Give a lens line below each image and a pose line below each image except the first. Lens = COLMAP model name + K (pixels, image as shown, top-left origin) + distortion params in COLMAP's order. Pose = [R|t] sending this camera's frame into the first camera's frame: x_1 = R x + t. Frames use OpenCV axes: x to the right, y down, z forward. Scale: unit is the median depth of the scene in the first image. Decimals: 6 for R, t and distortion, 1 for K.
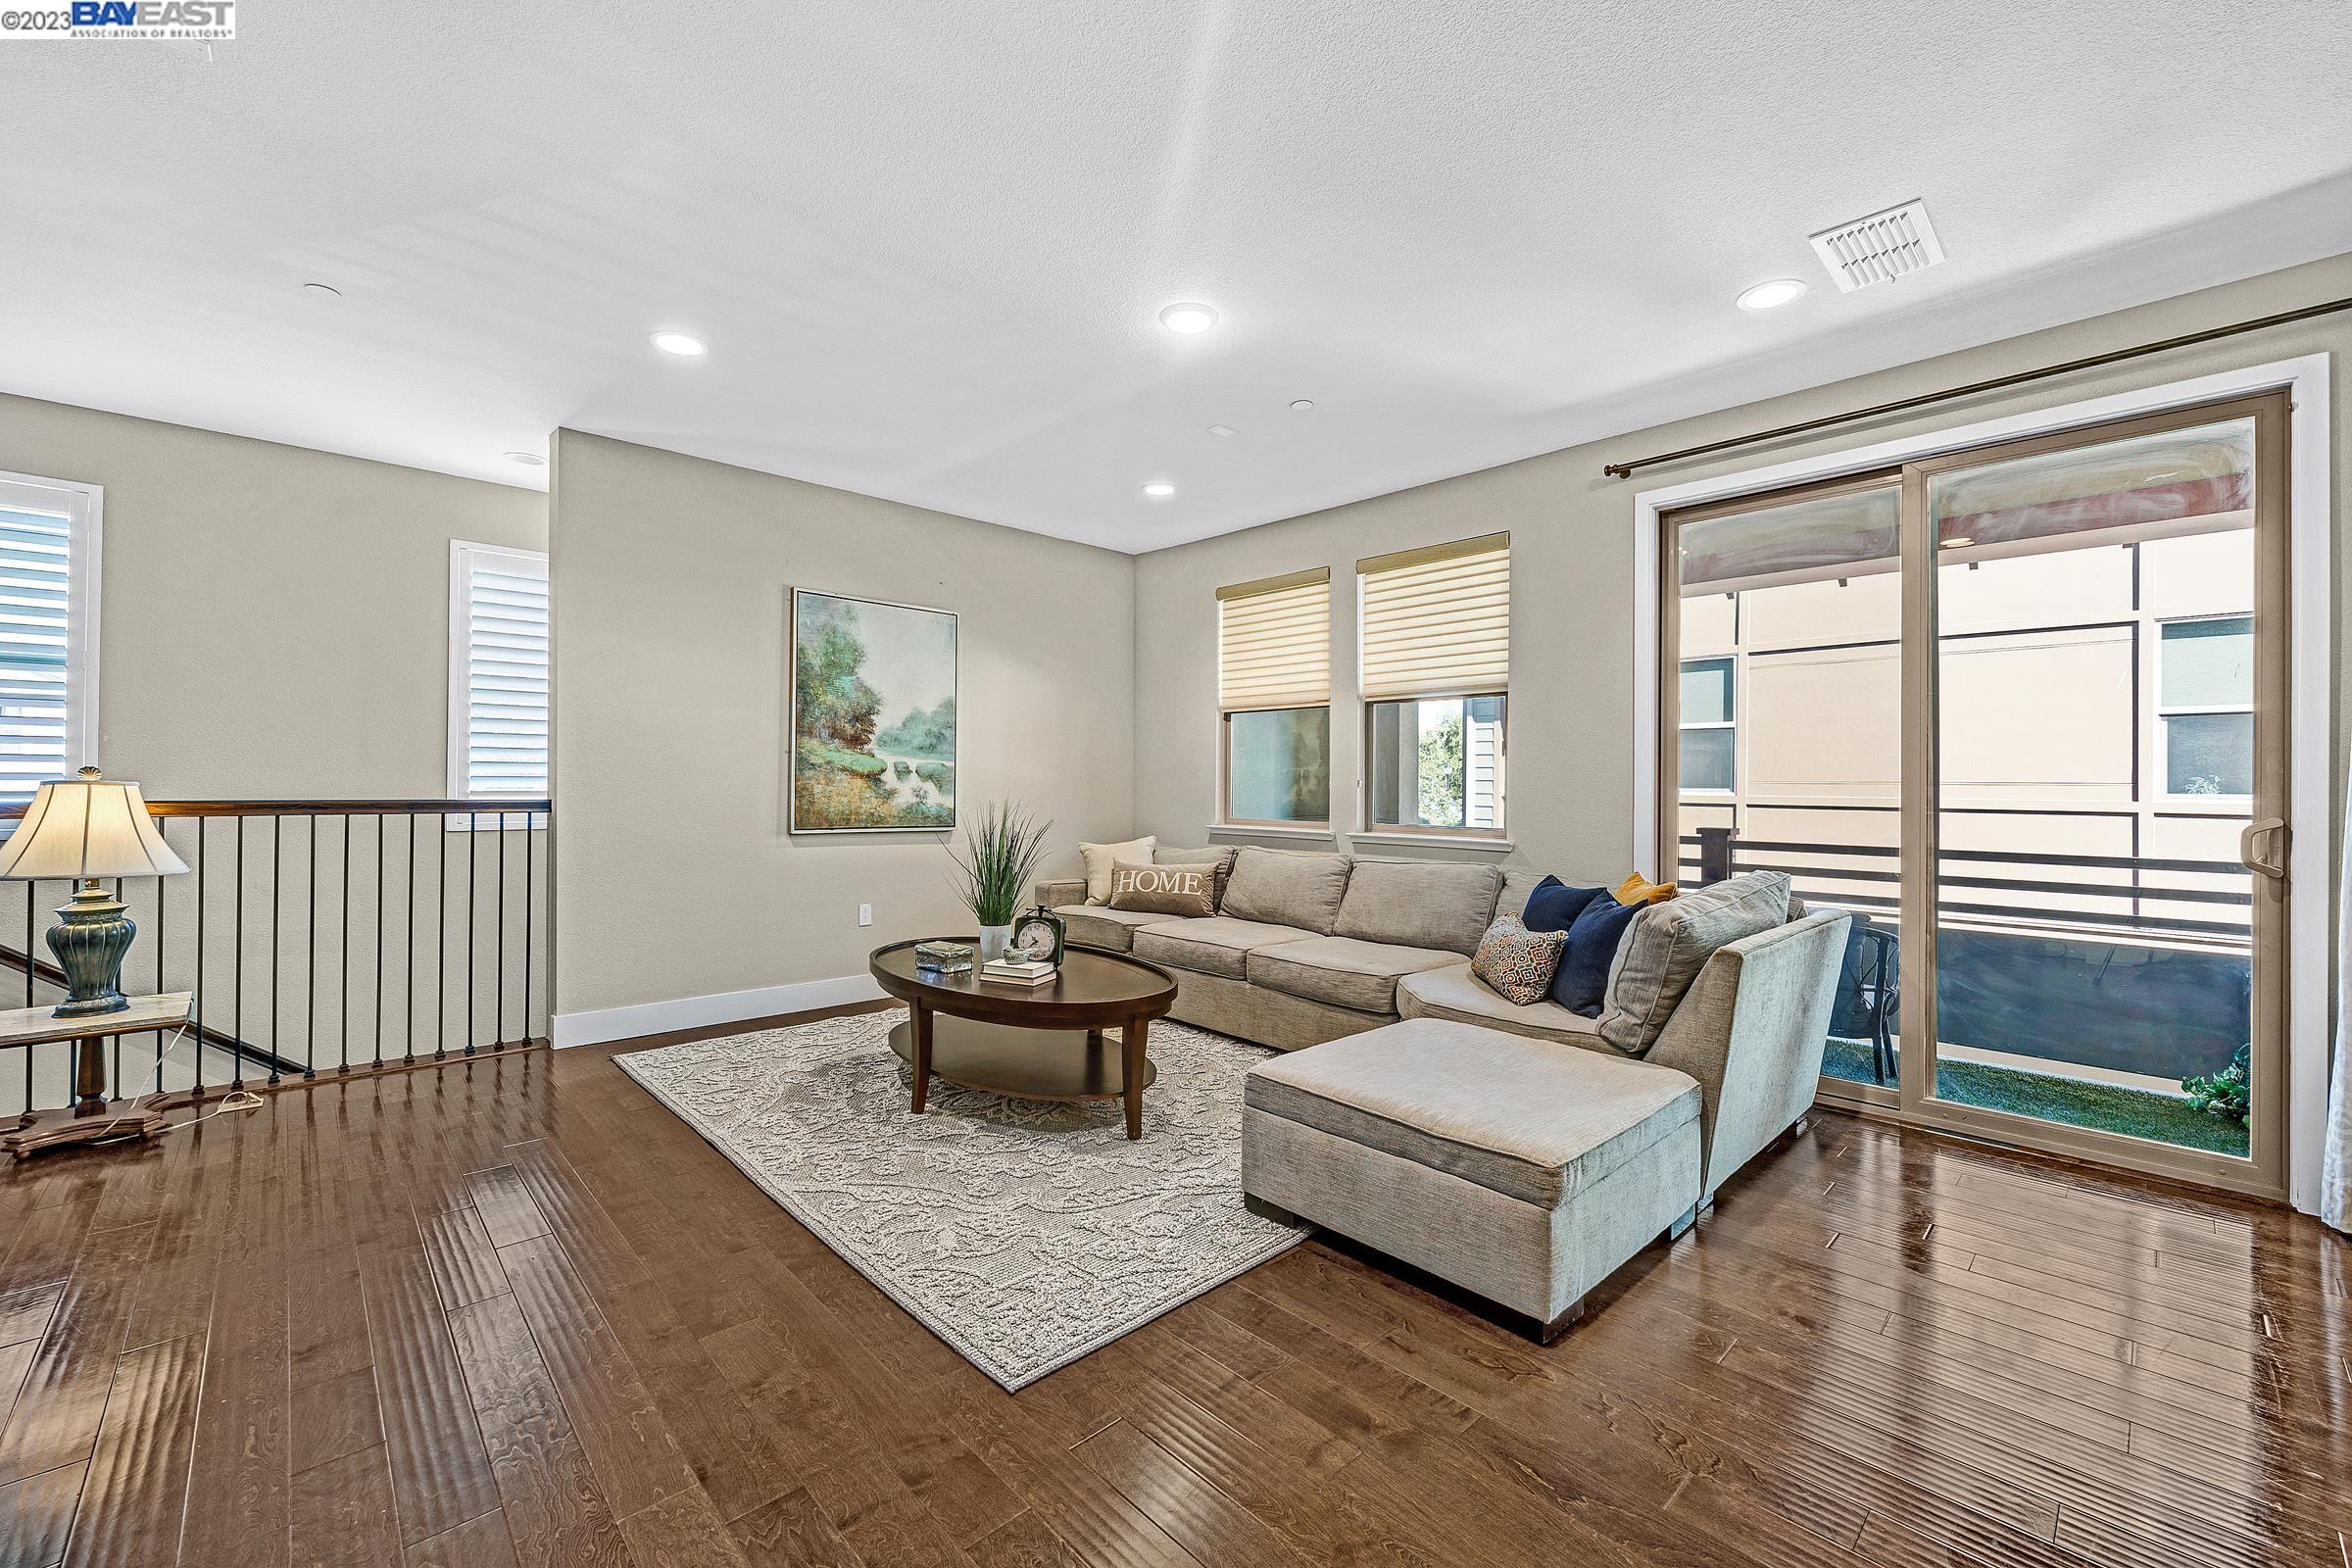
lens RADIAL K [[941.0, 0, 1180.1], [0, 941.0, 776.8], [0, 0, 1]] dist [0.000153, -0.000514]
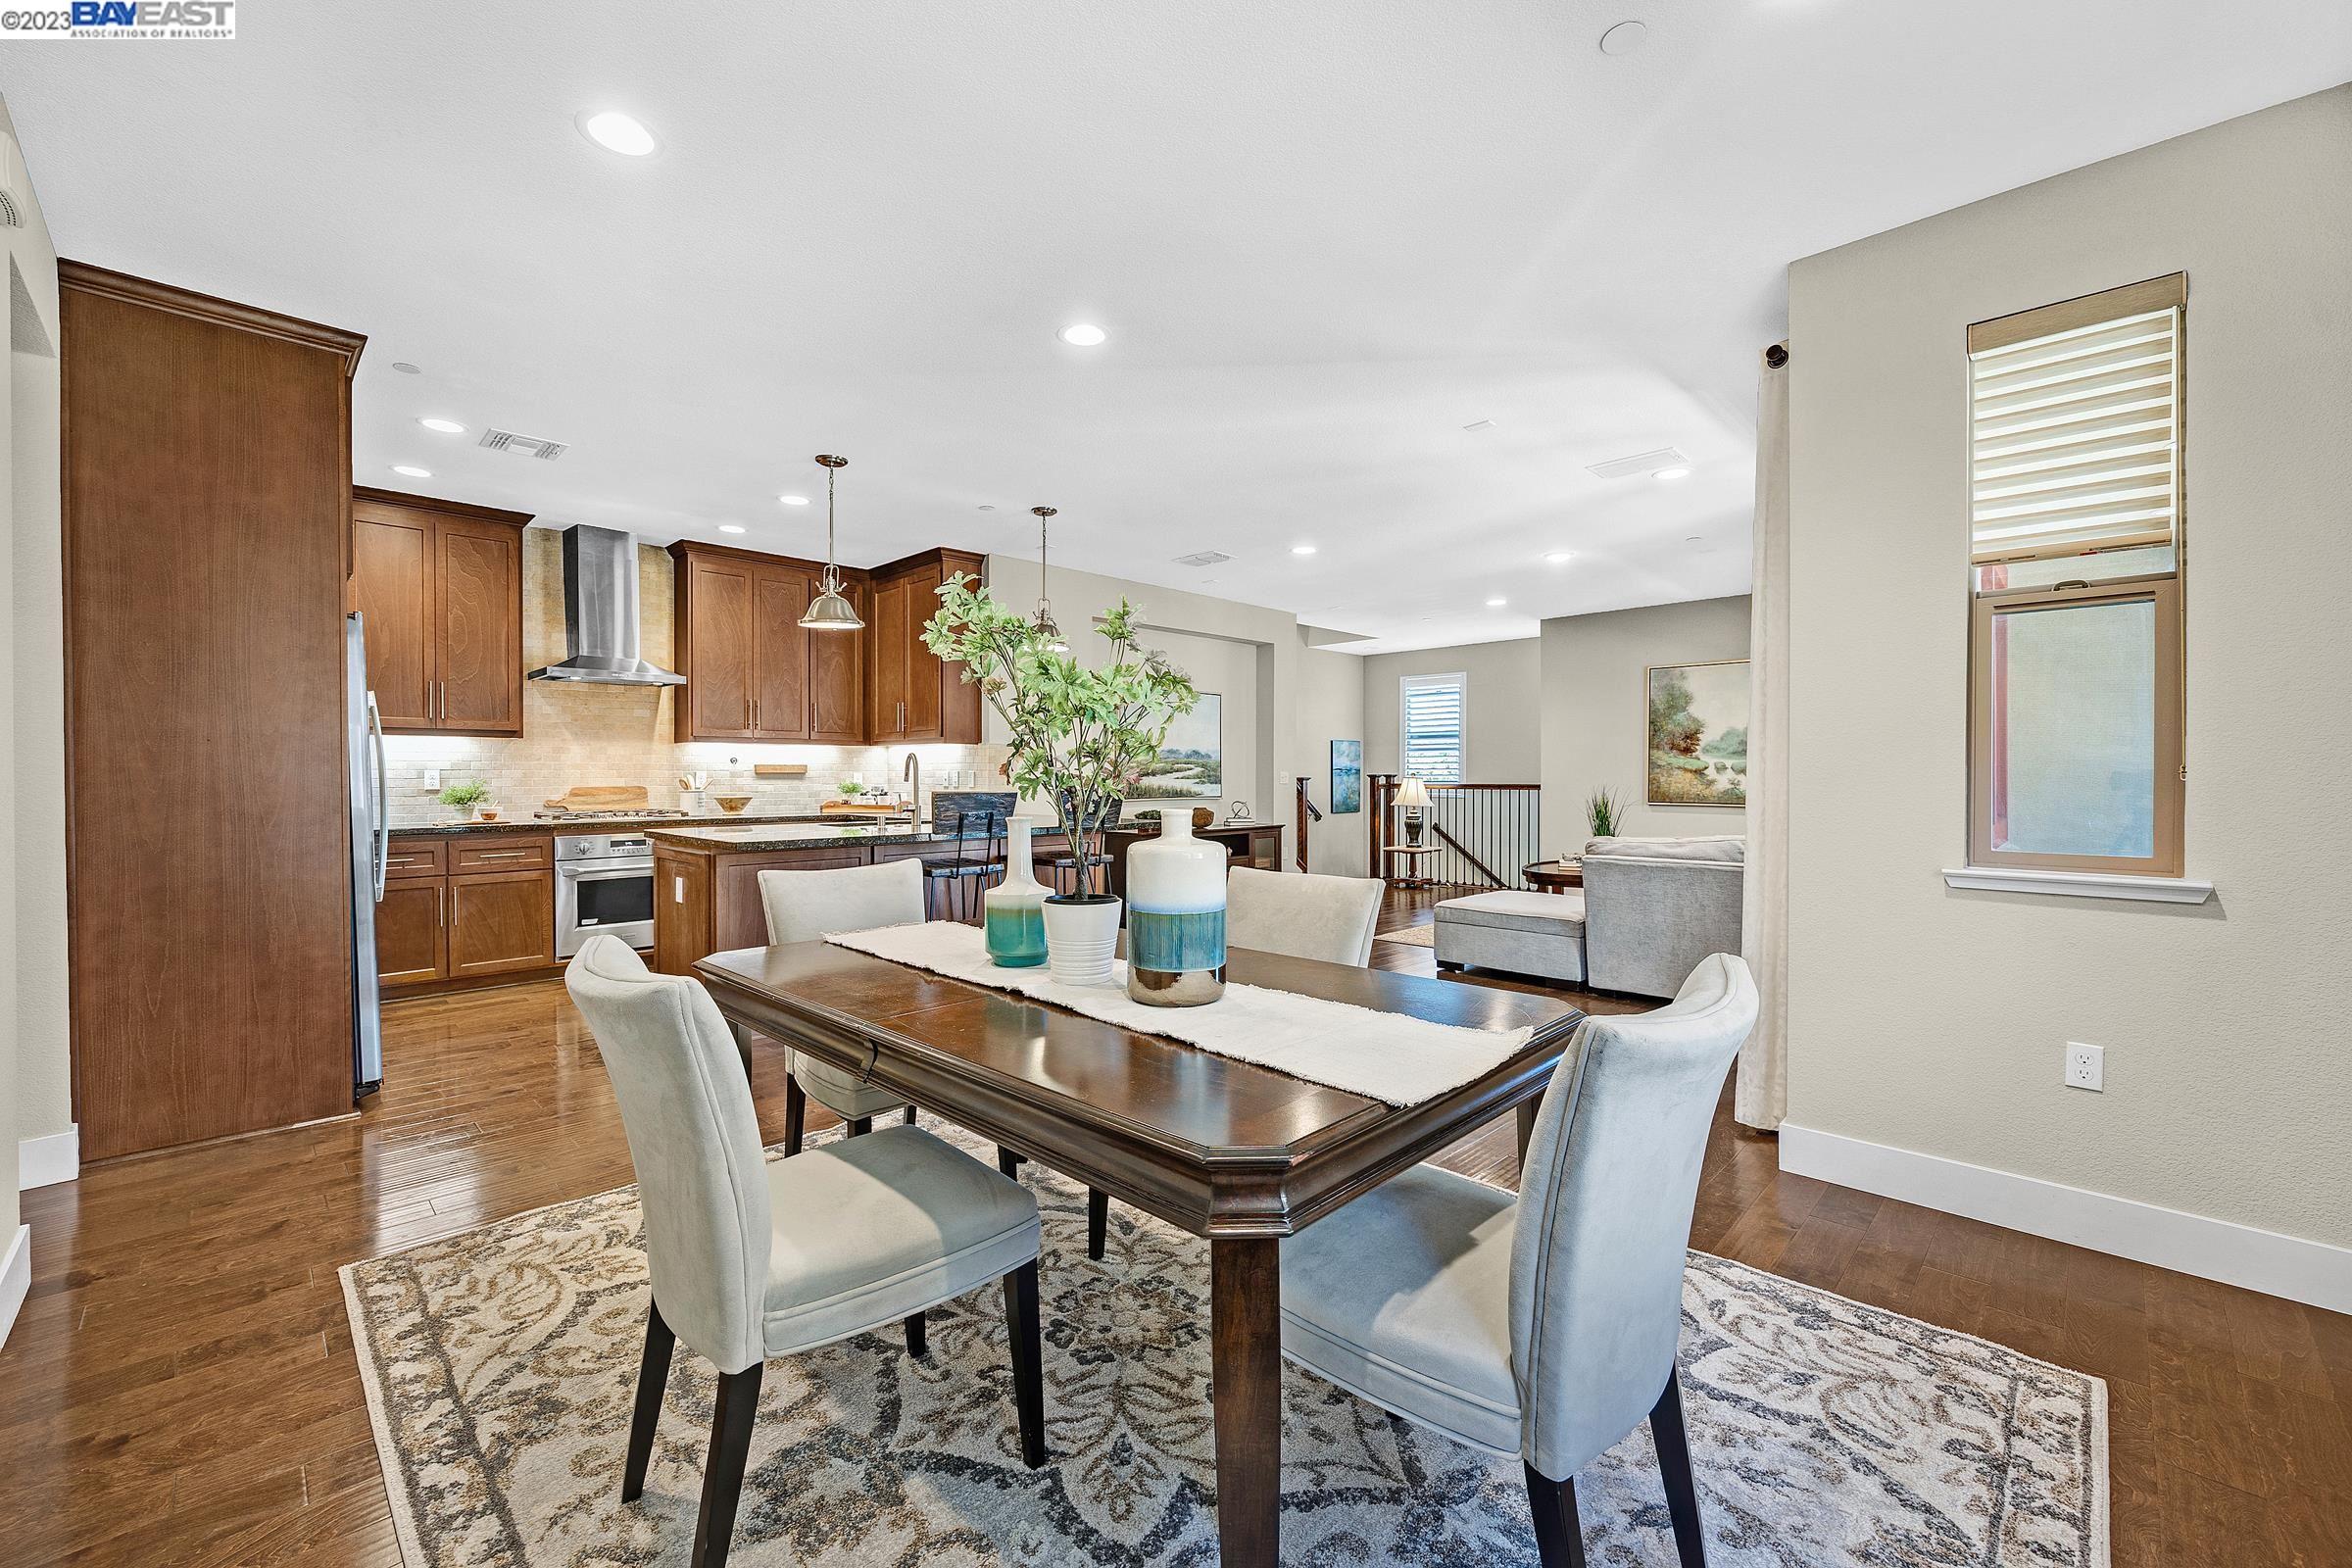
lens RADIAL K [[941.0, 0, 1179.4], [0, 941.0, 780.2], [0, 0, 1]] dist [0.000153, -0.000514]
pose [[0.029804, -0.001703, -0.999554, 1.308007], [0.010147, 0.999948, -0.001401, 0.007959], [0.999504, -0.010101, 0.029819, 0.045570]]
